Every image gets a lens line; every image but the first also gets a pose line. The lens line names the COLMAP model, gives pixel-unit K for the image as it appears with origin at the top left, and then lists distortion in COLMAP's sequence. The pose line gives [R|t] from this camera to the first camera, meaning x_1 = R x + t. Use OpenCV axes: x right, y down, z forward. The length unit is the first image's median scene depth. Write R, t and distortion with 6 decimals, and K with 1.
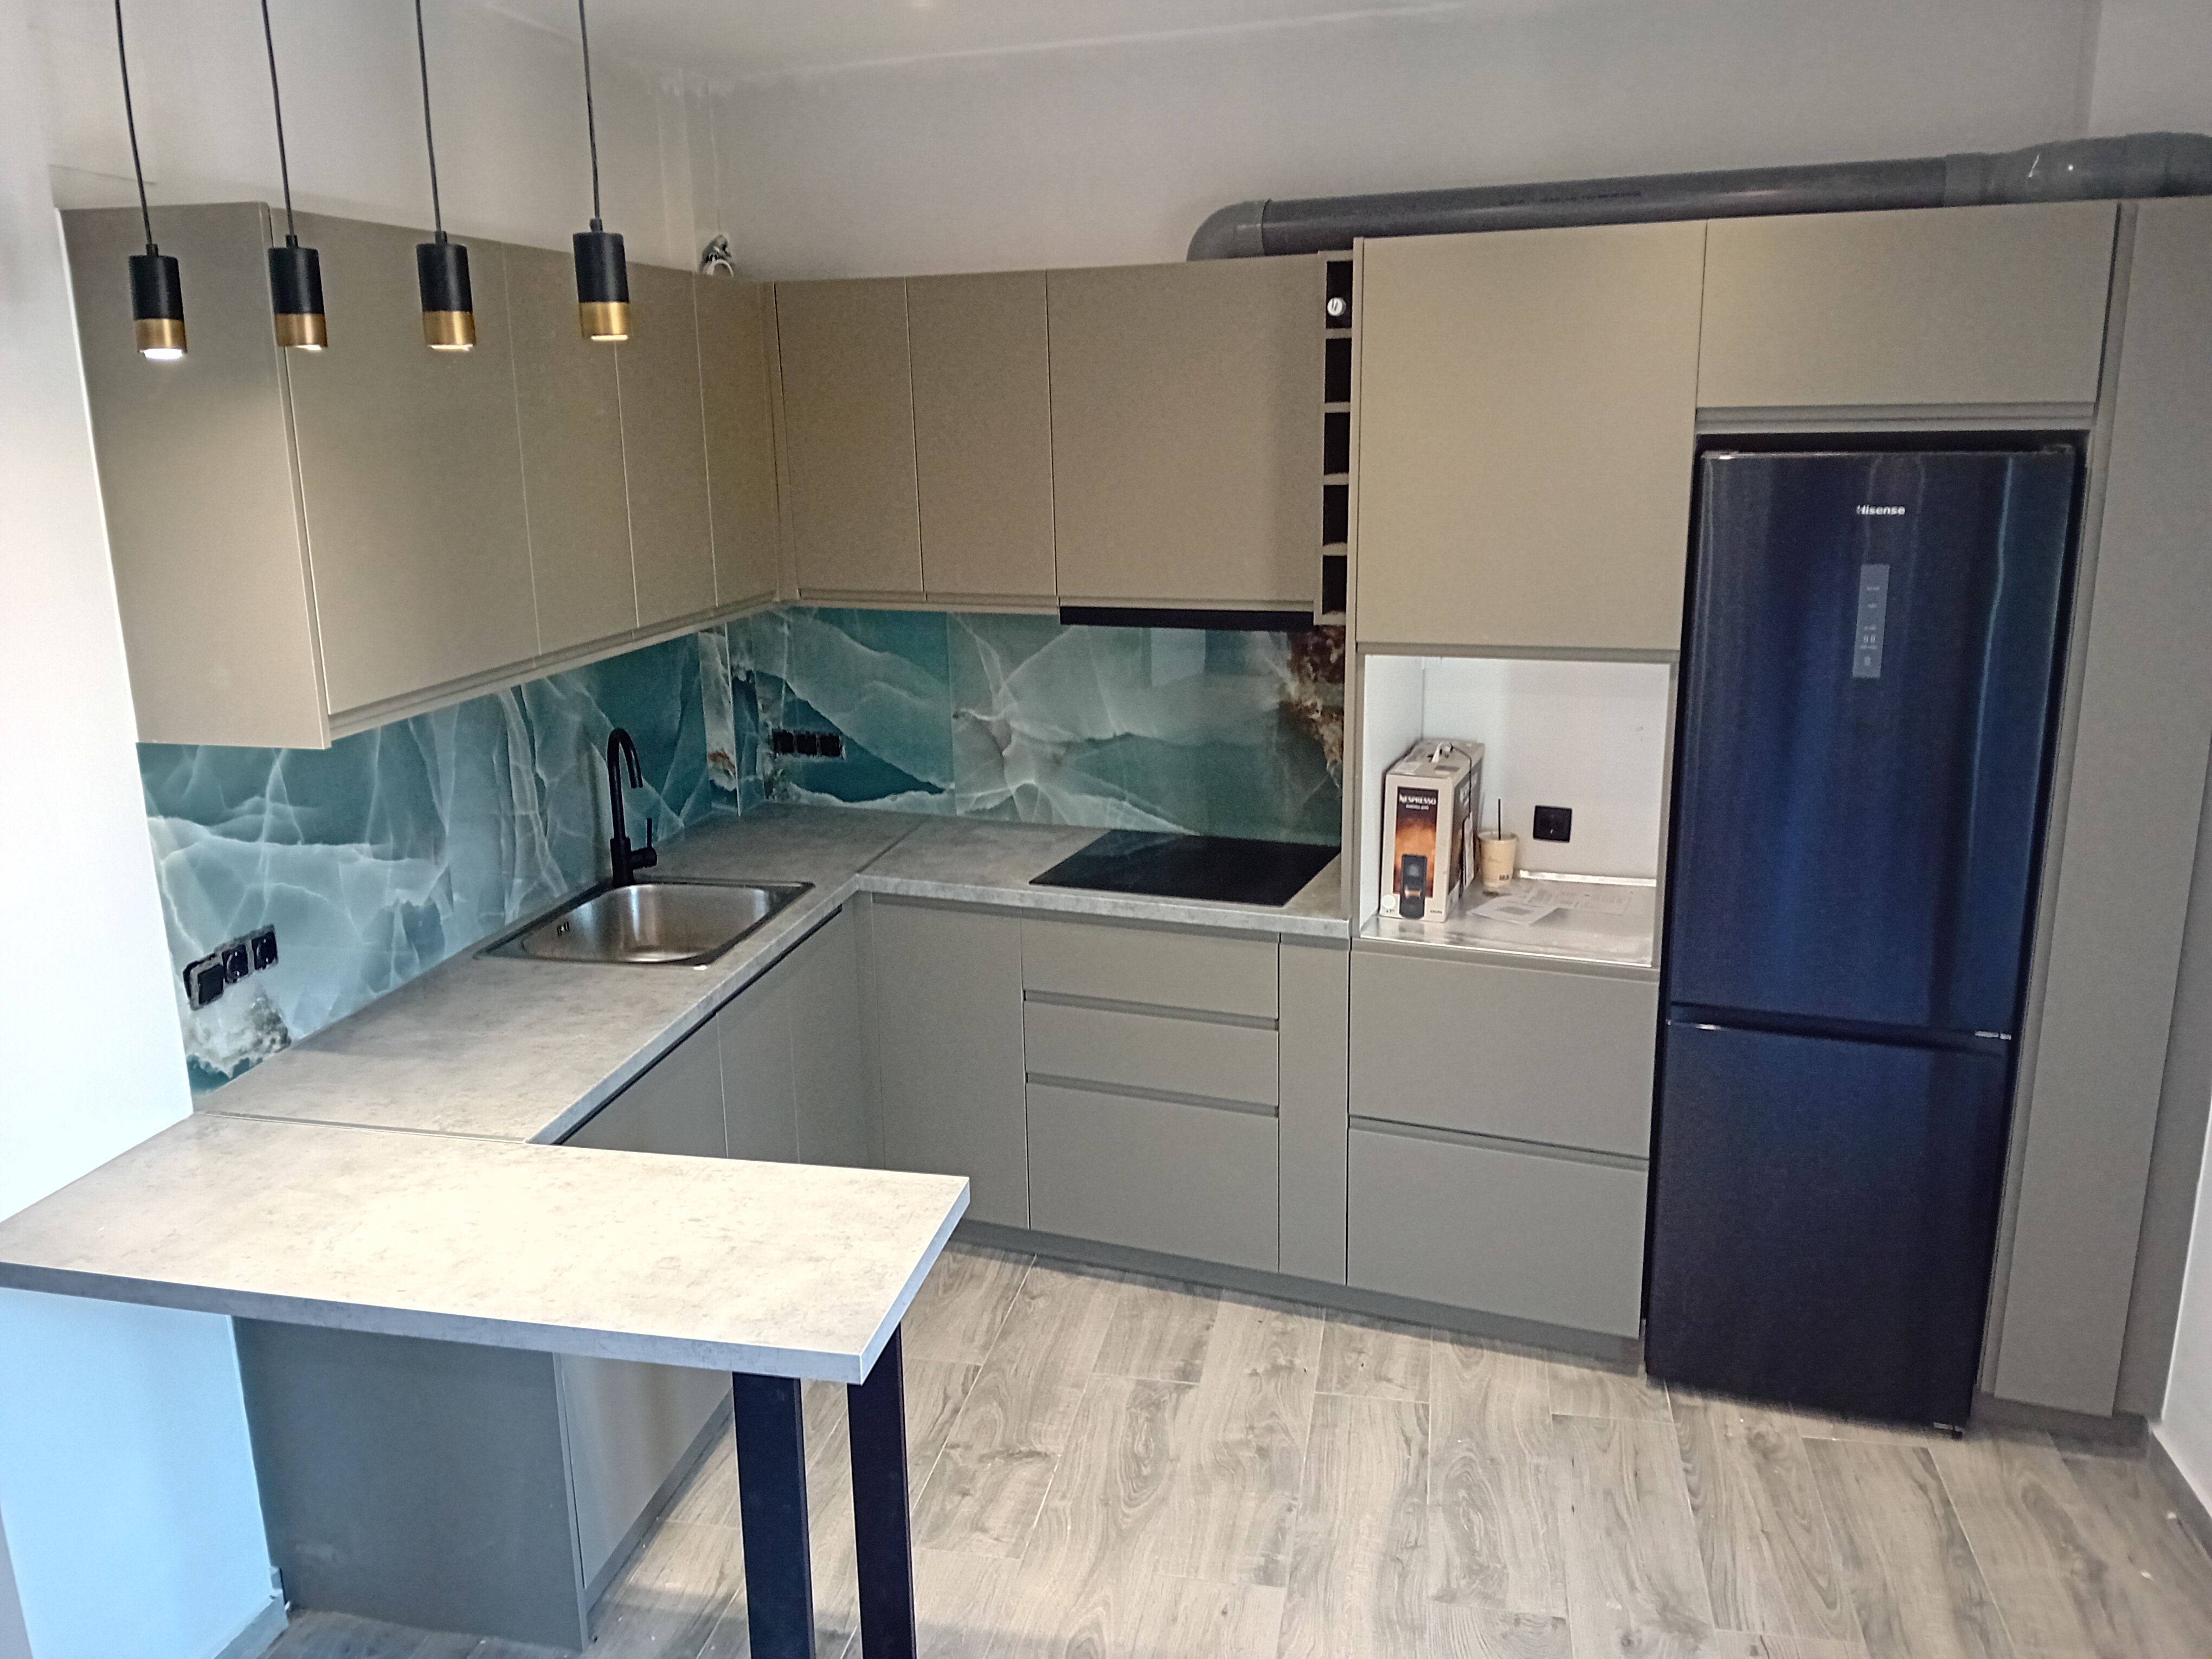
lens RADIAL K [[1703.8, 0, 1106.0], [0, 1703.8, 829.5], [0, 0, 1]] dist [0.131696, -0.288318]
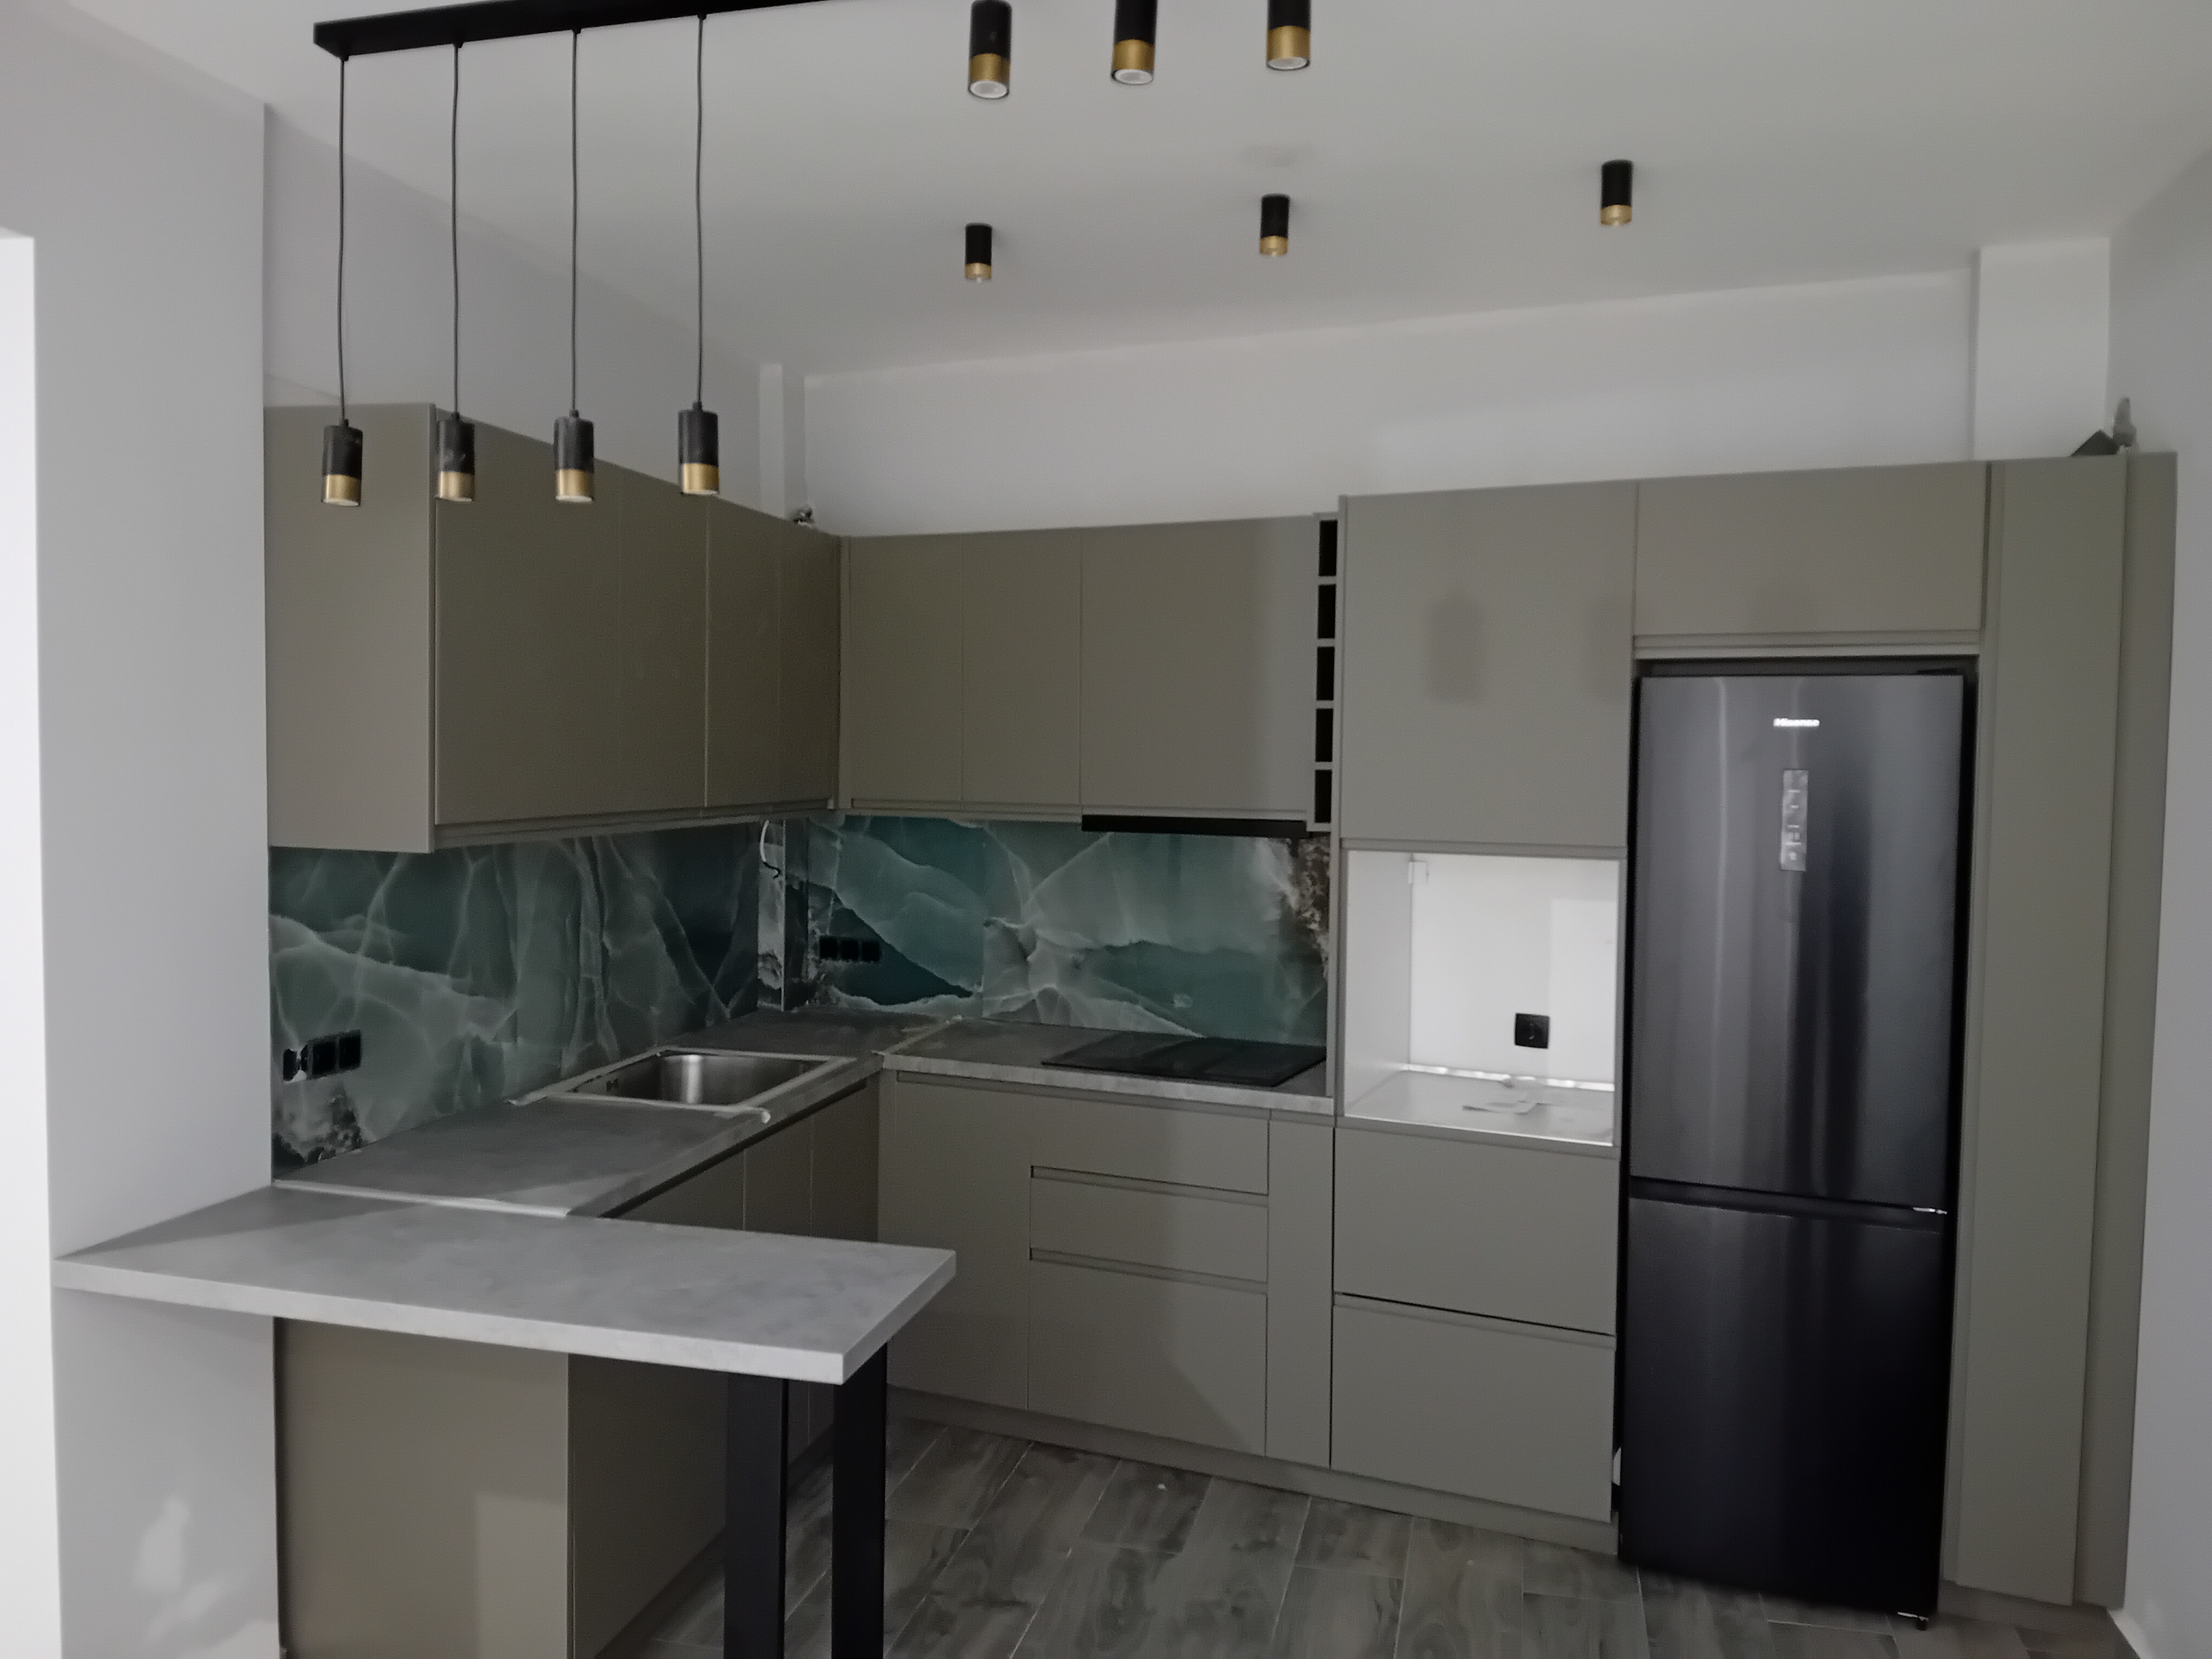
lens RADIAL K [[1703.8, 0, 1106.0], [0, 1703.8, 829.5], [0, 0, 1]] dist [0.131696, -0.288318]
pose [[0.998646, 0.033206, -0.040036, 0.037814], [-0.040332, 0.980389, -0.192899, 0.103886], [0.032846, 0.194252, 0.980402, -0.096308]]
